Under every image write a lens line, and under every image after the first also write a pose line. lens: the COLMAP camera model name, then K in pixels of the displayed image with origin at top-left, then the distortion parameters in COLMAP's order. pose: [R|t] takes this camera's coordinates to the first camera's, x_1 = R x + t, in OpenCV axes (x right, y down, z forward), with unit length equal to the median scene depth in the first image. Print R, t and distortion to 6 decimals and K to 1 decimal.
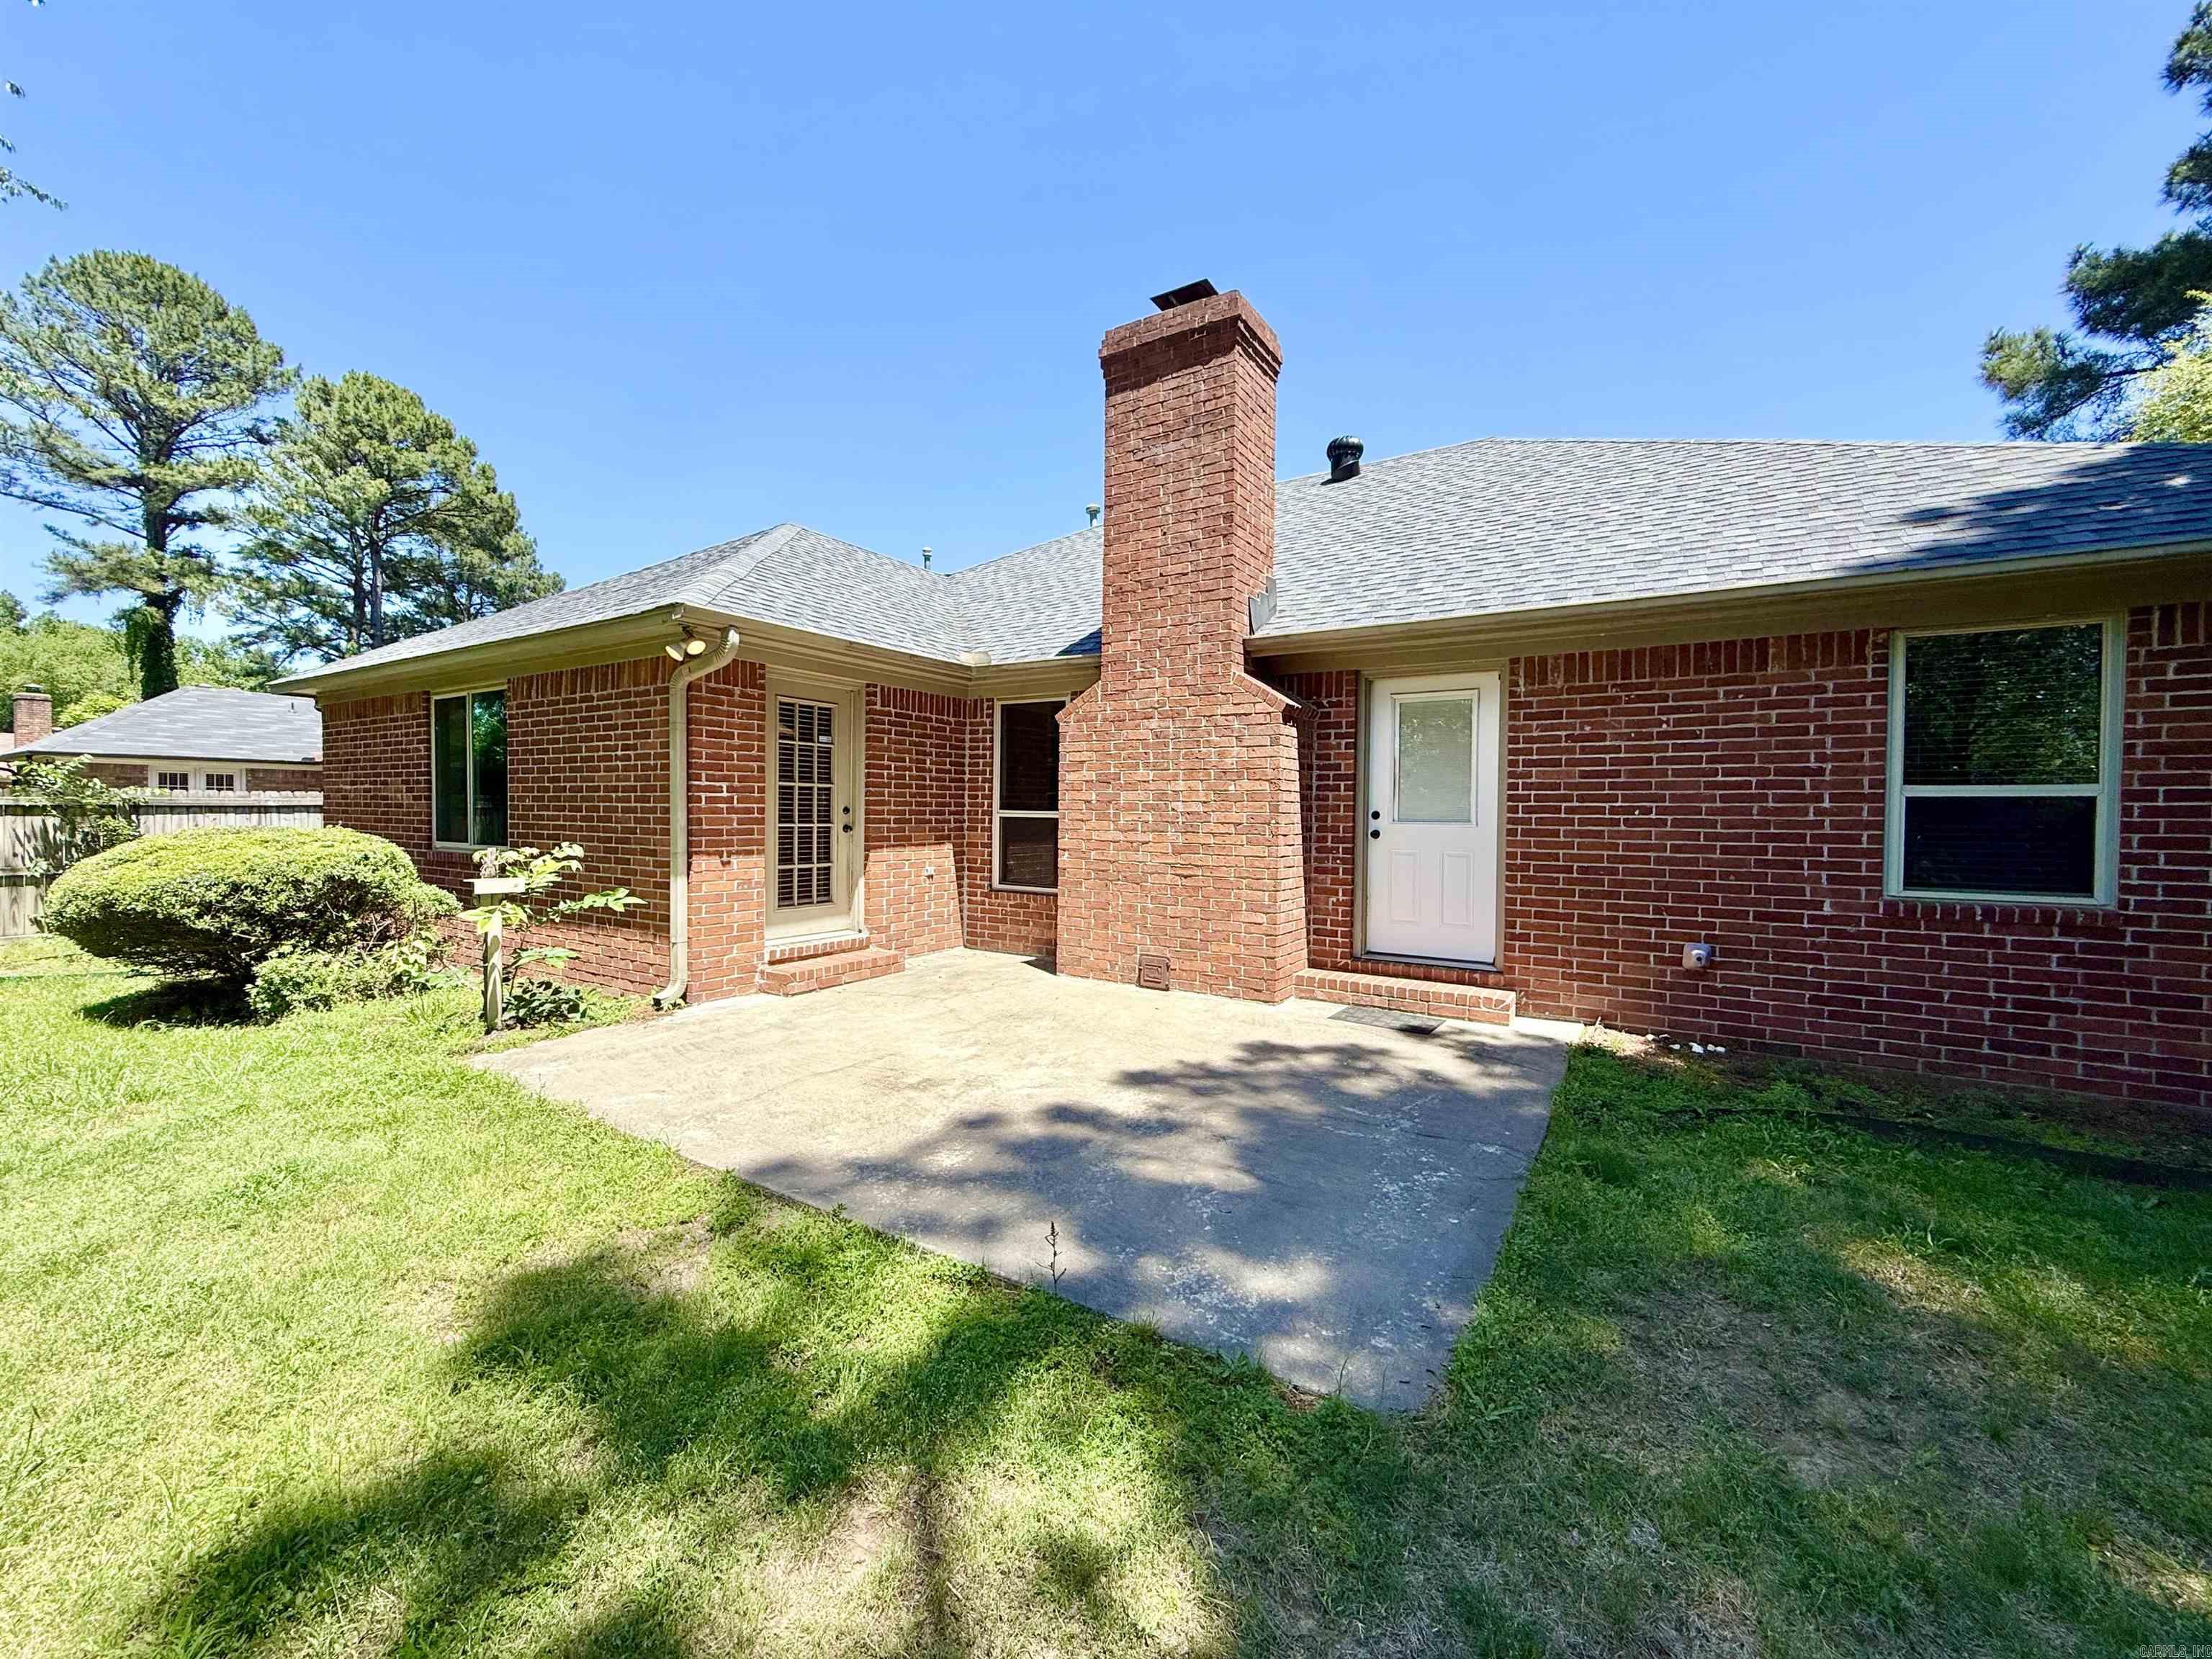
lens RADIAL K [[888.2, 0, 1097.2], [0, 888.2, 814.0], [0, 0, 1]] dist [0.000340, 0.000042]
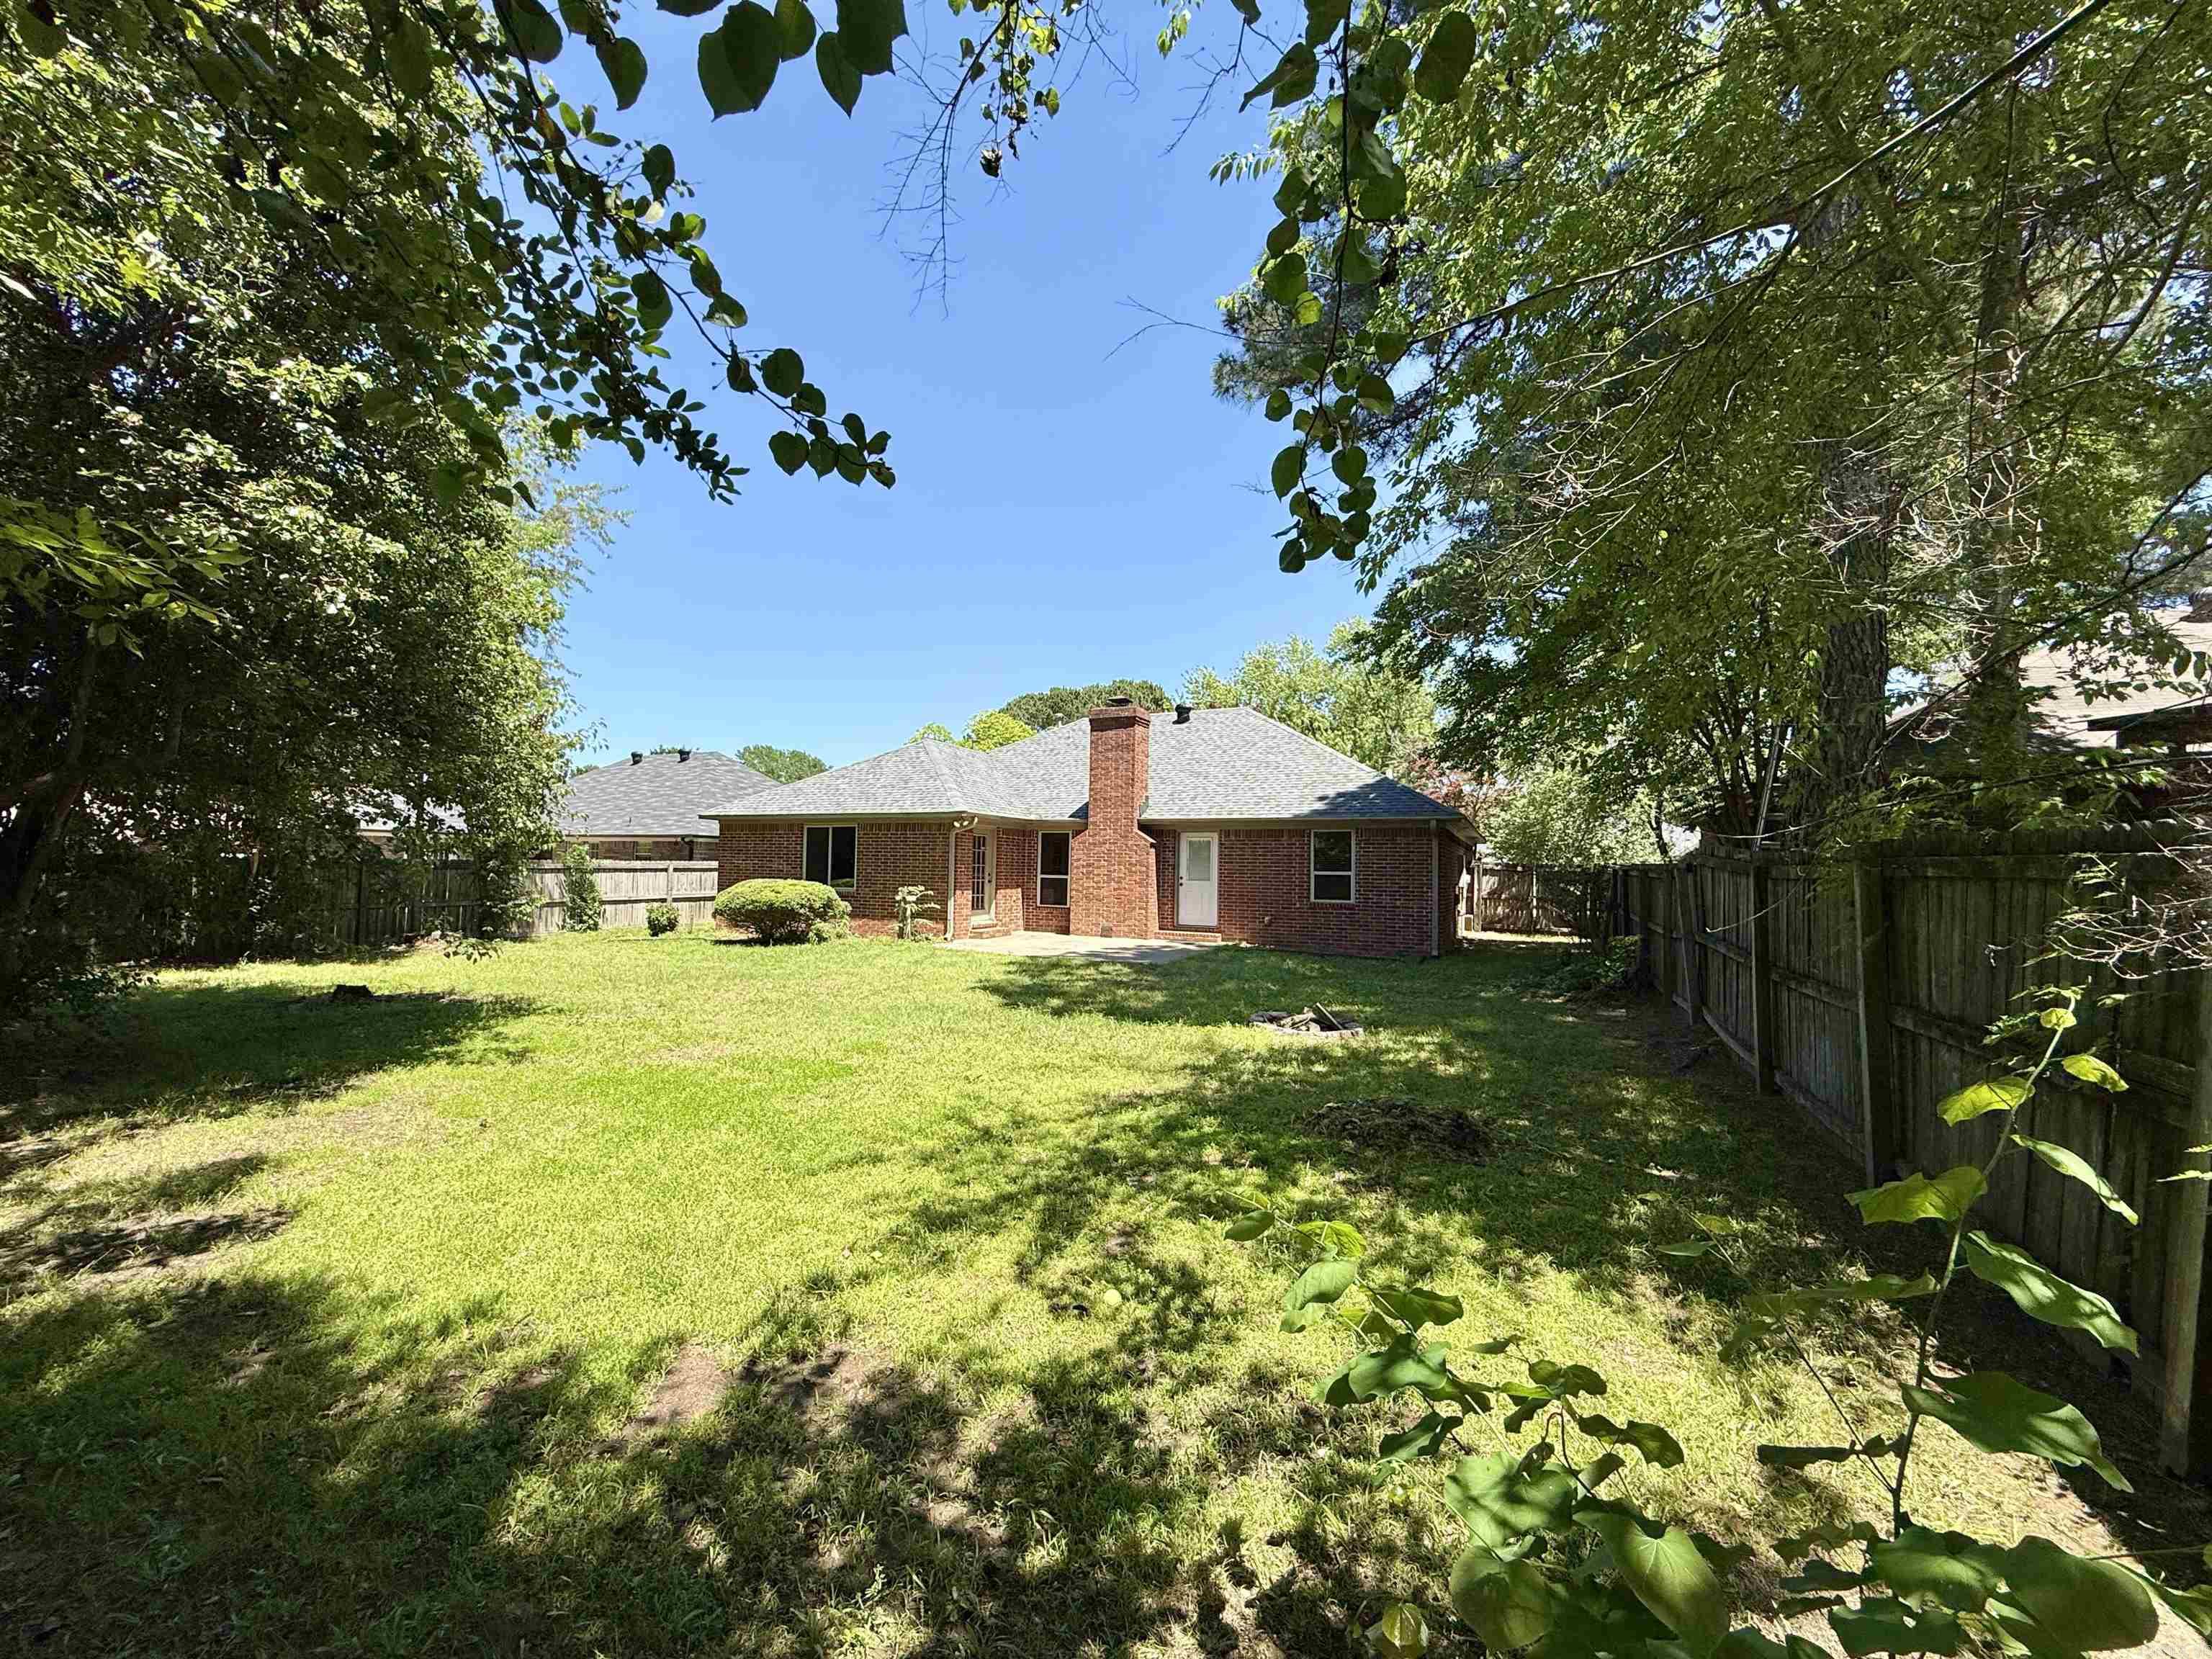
lens RADIAL K [[888.2, 0, 1113.4], [0, 888.2, 832.9], [0, 0, 1]] dist [0.000340, 0.000042]
pose [[0.989800, 0.015244, 0.141646, -0.335091], [-0.008643, 0.998853, -0.047097, -0.009662], [-0.142201, 0.045393, 0.988796, -1.924922]]
